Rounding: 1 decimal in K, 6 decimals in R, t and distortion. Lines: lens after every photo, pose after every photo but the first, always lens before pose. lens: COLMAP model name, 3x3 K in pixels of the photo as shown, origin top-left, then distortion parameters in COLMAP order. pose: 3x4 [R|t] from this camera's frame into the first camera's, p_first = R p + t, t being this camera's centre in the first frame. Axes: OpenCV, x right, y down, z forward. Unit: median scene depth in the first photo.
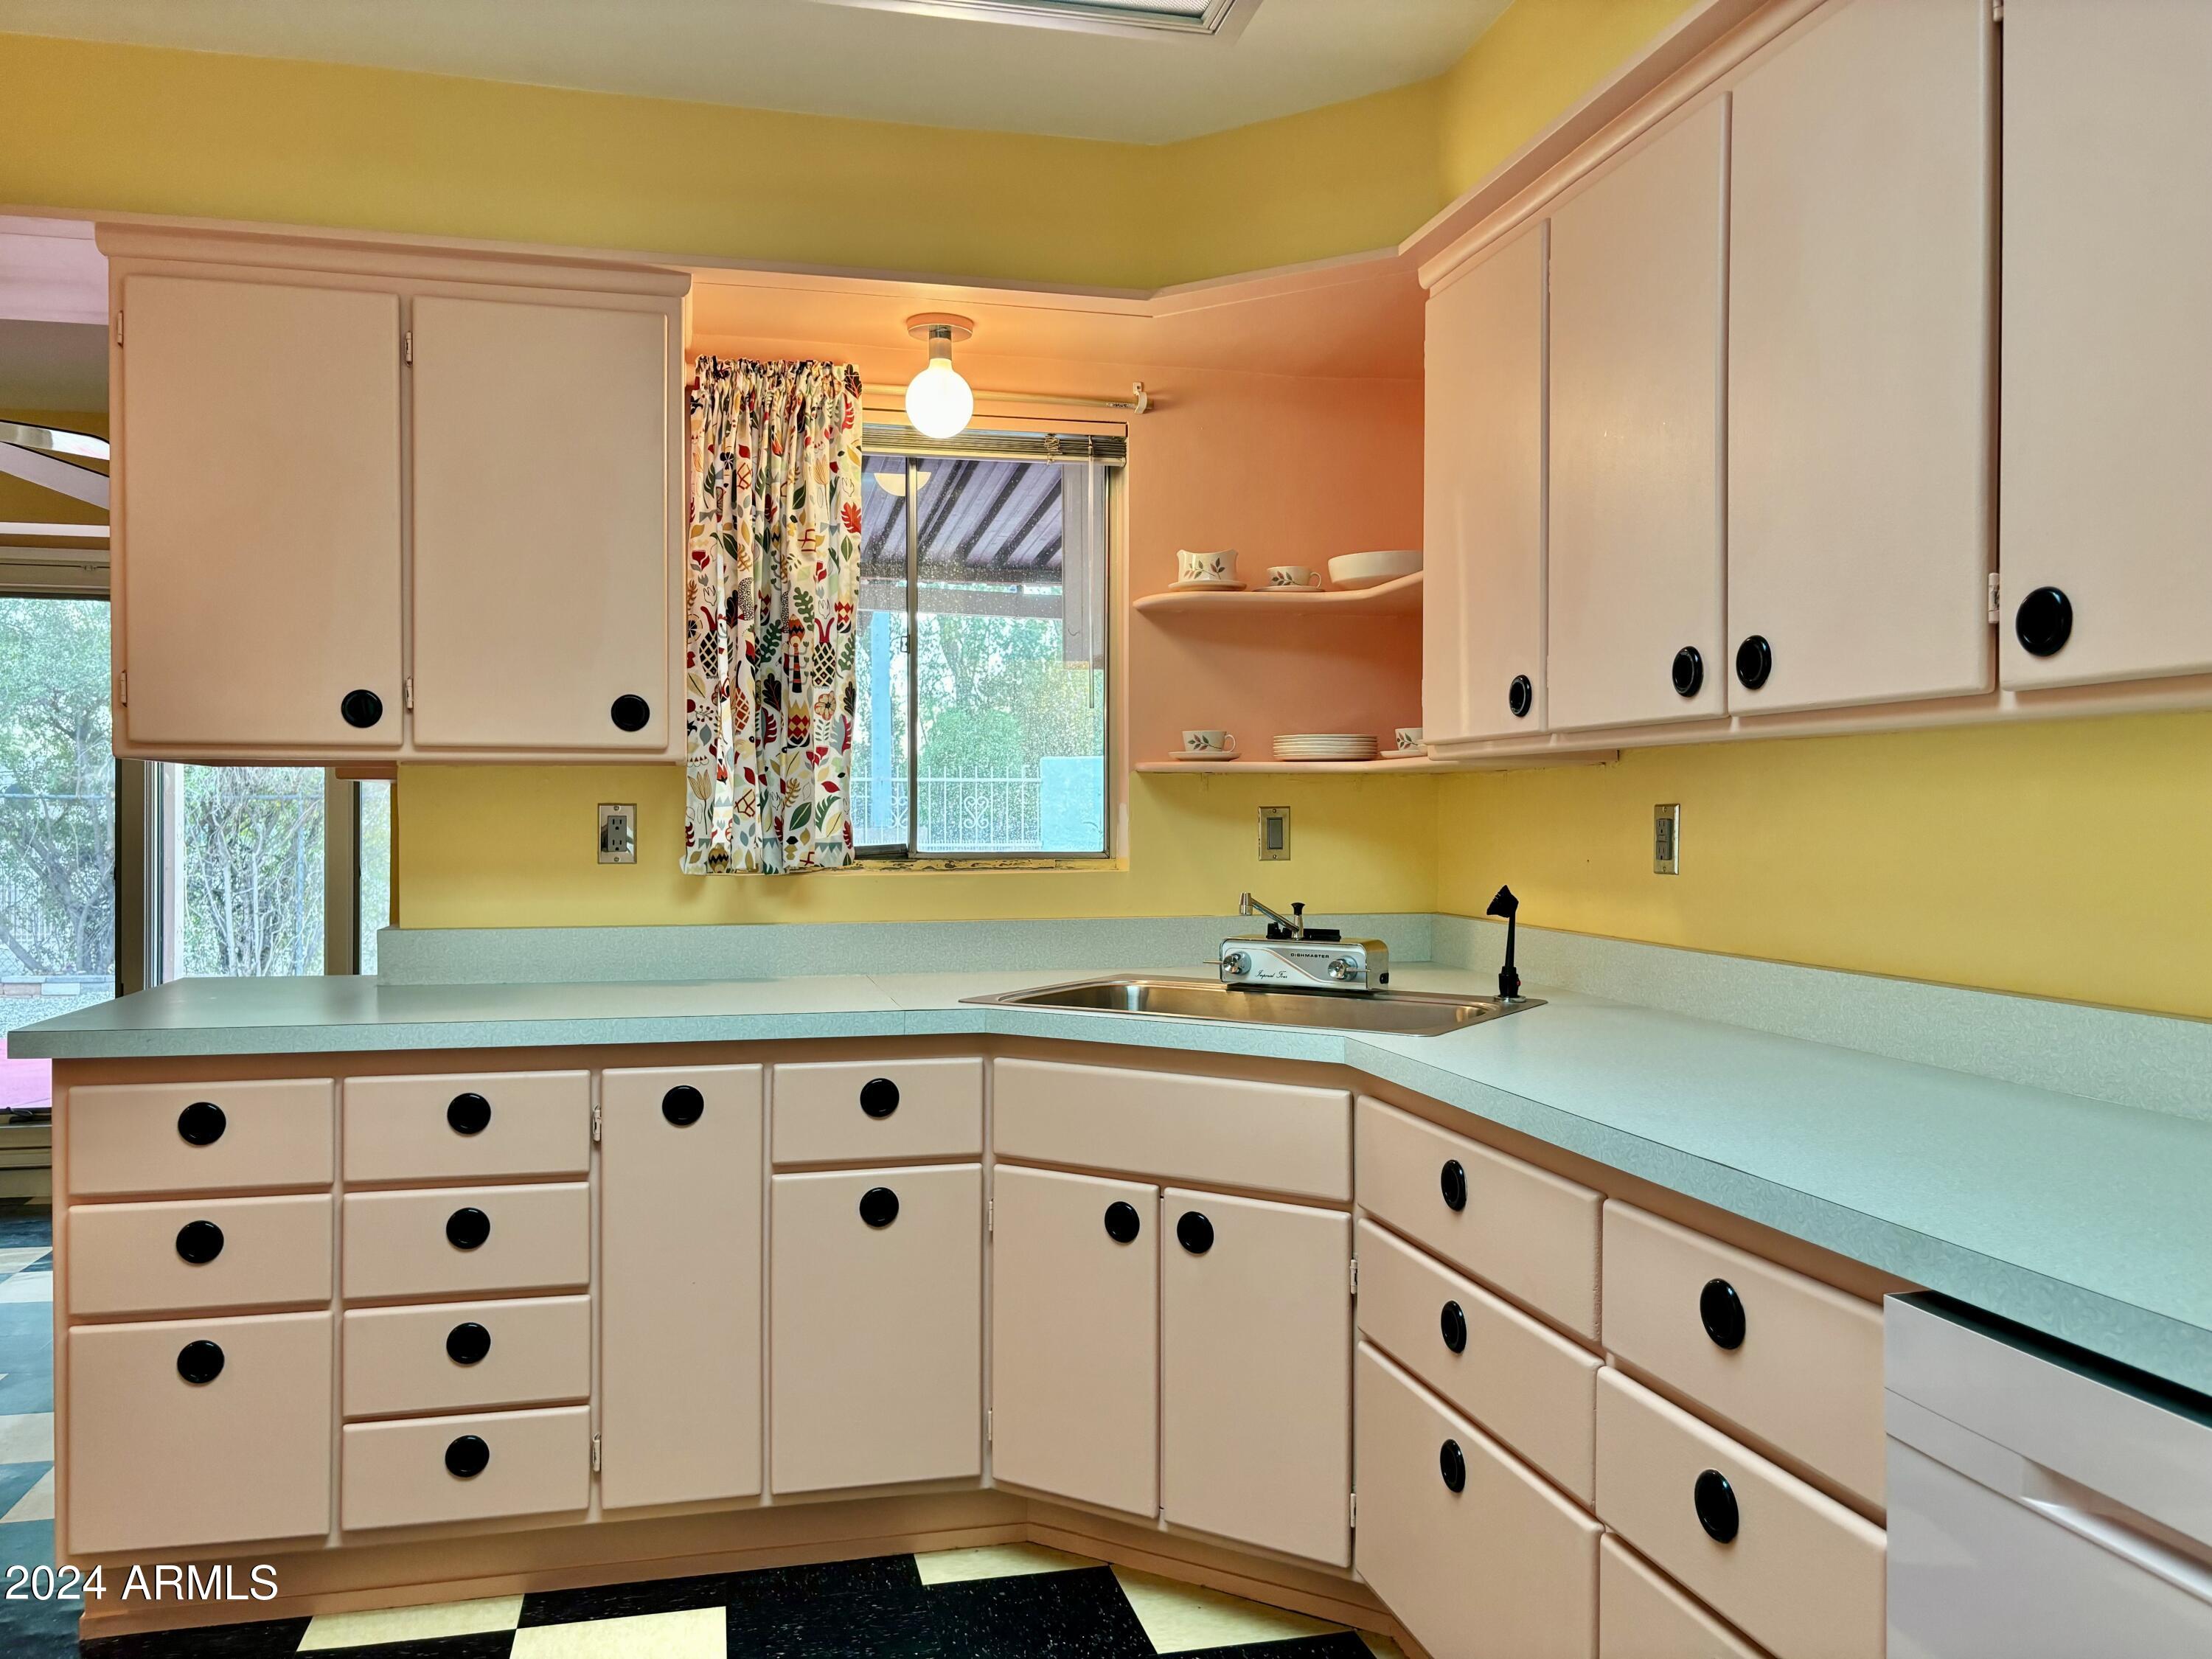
lens RADIAL K [[1665.8, 0, 1148.9], [0, 1665.8, 826.3], [0, 0, 1]] dist [0.075229, -0.100586]
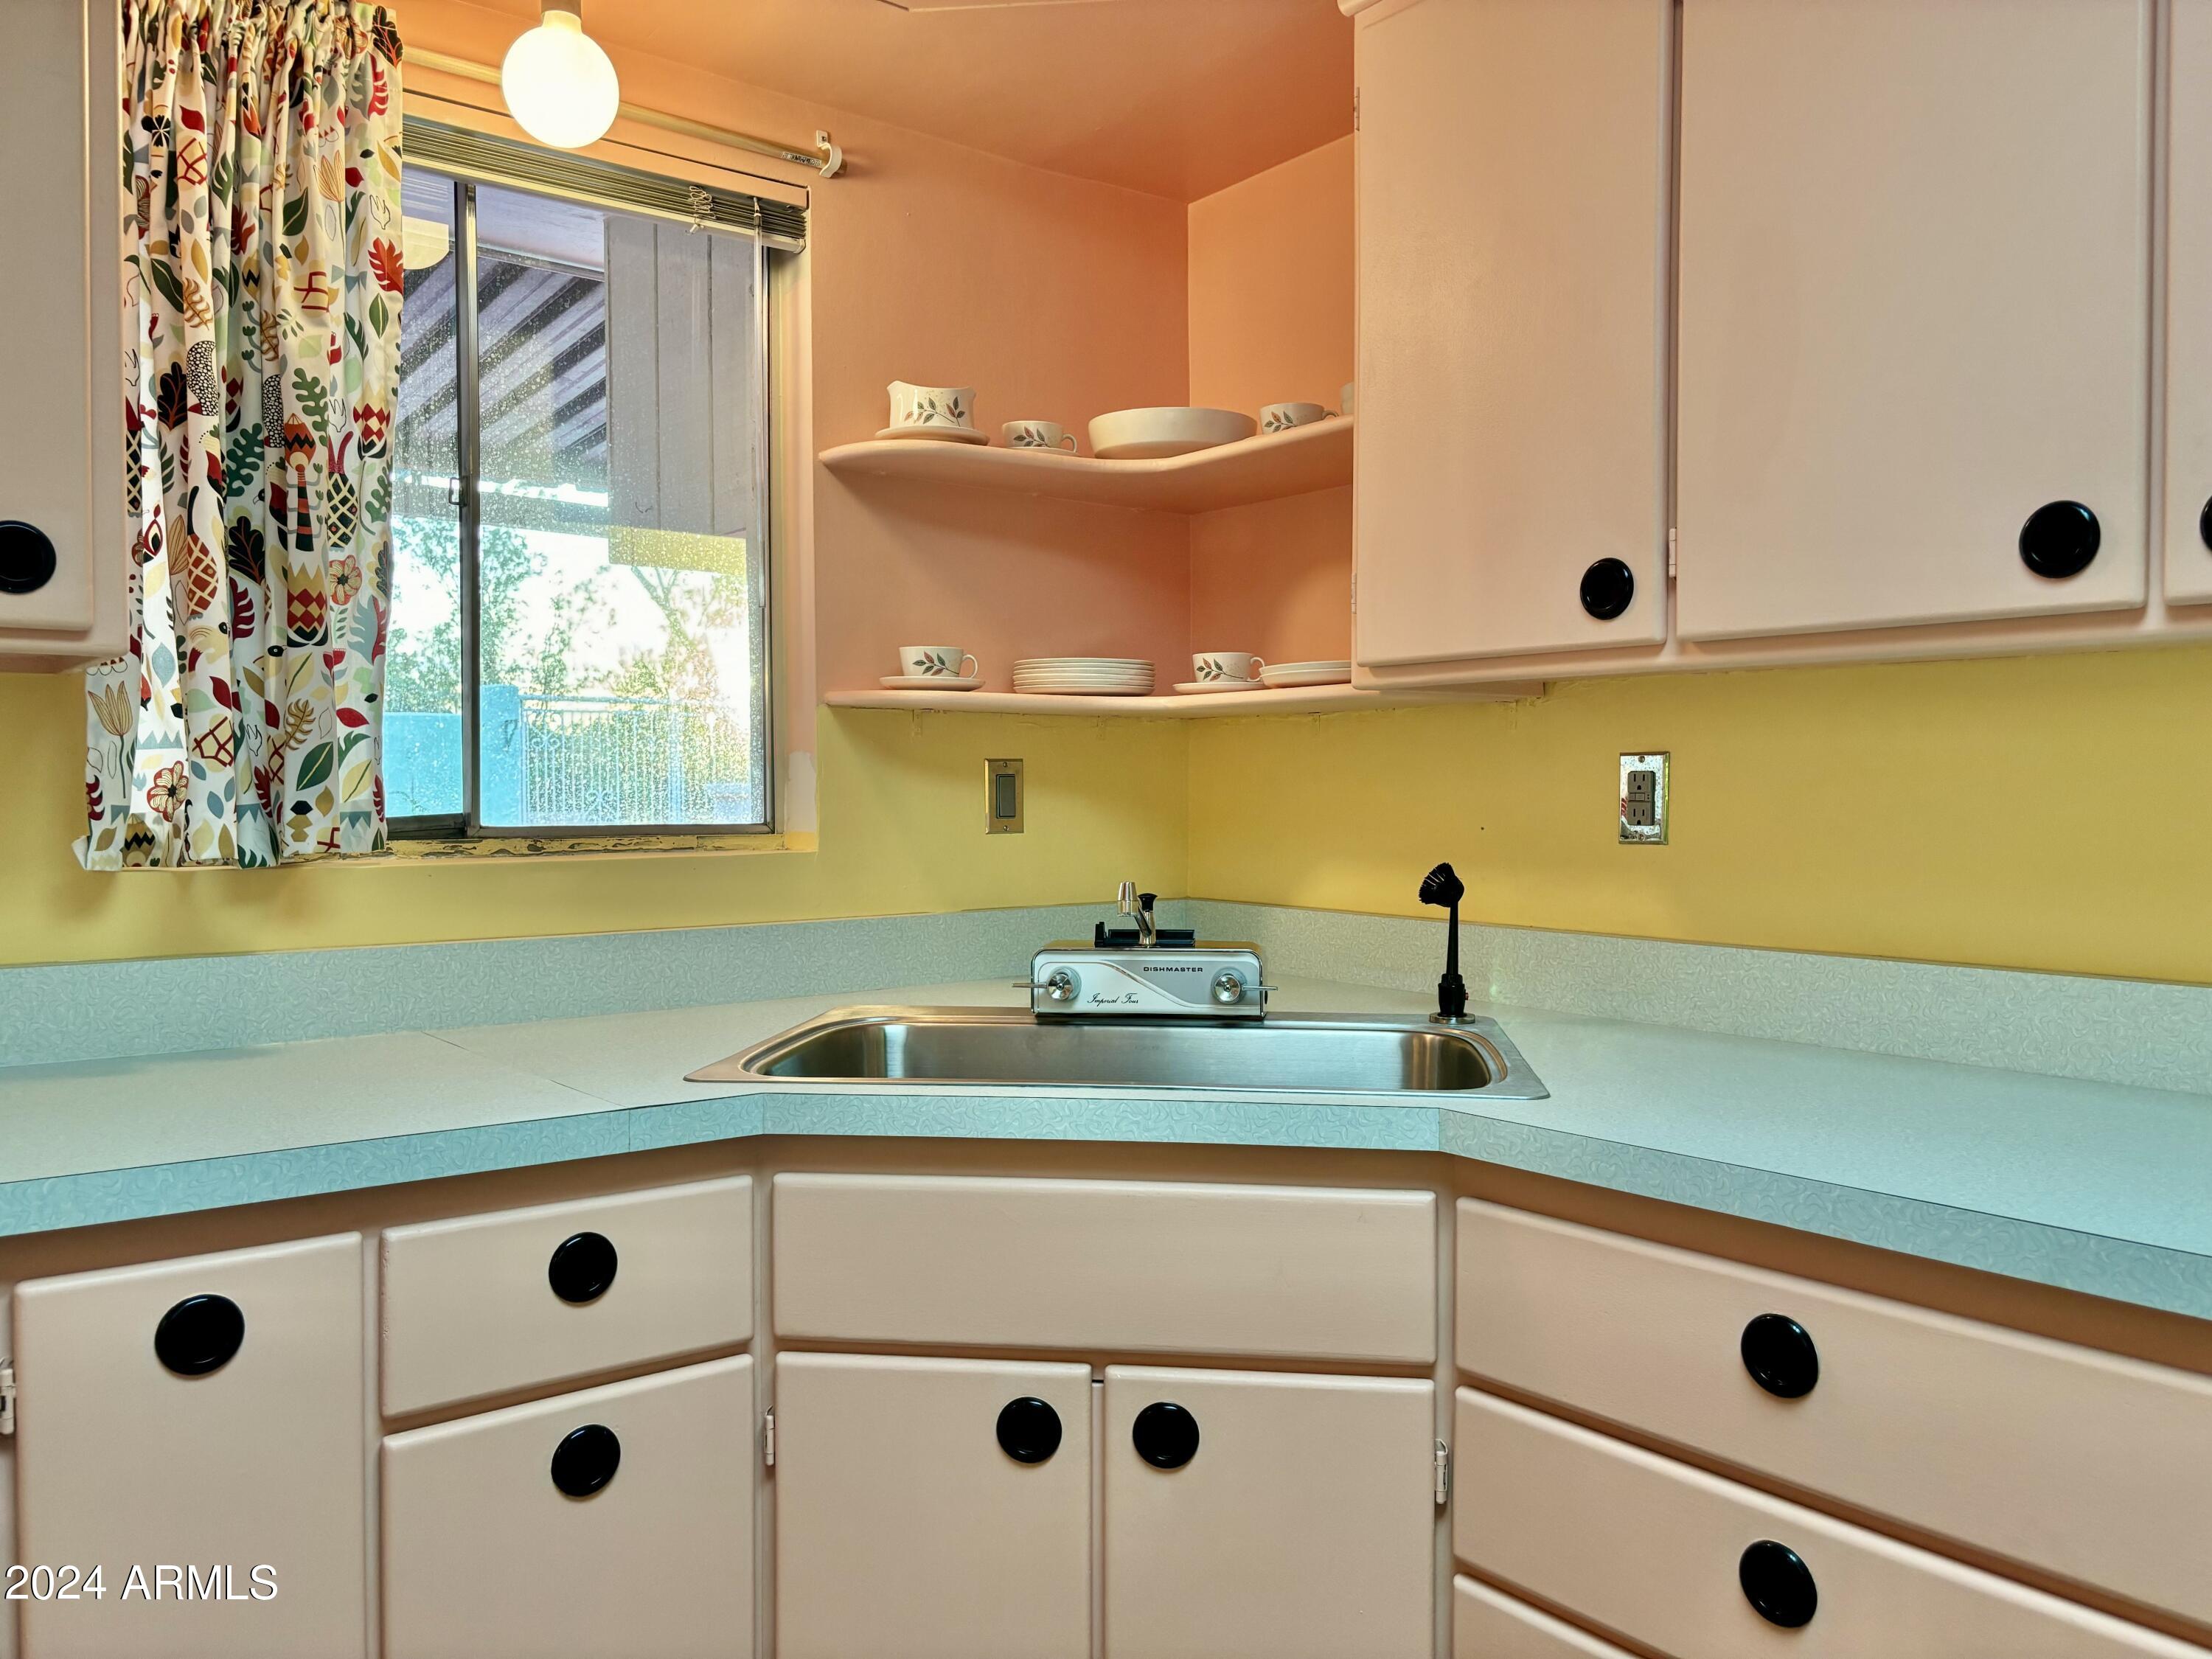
lens RADIAL K [[1634.2, 0, 1106.0], [0, 1634.2, 829.5], [0, 0, 1]] dist [0.029572, -0.044009]
pose [[0.911751, -0.011107, 0.410593, -0.189323], [0.003268, 0.999799, 0.019788, 0.005487], [-0.410730, -0.016699, 0.911604, 0.365430]]
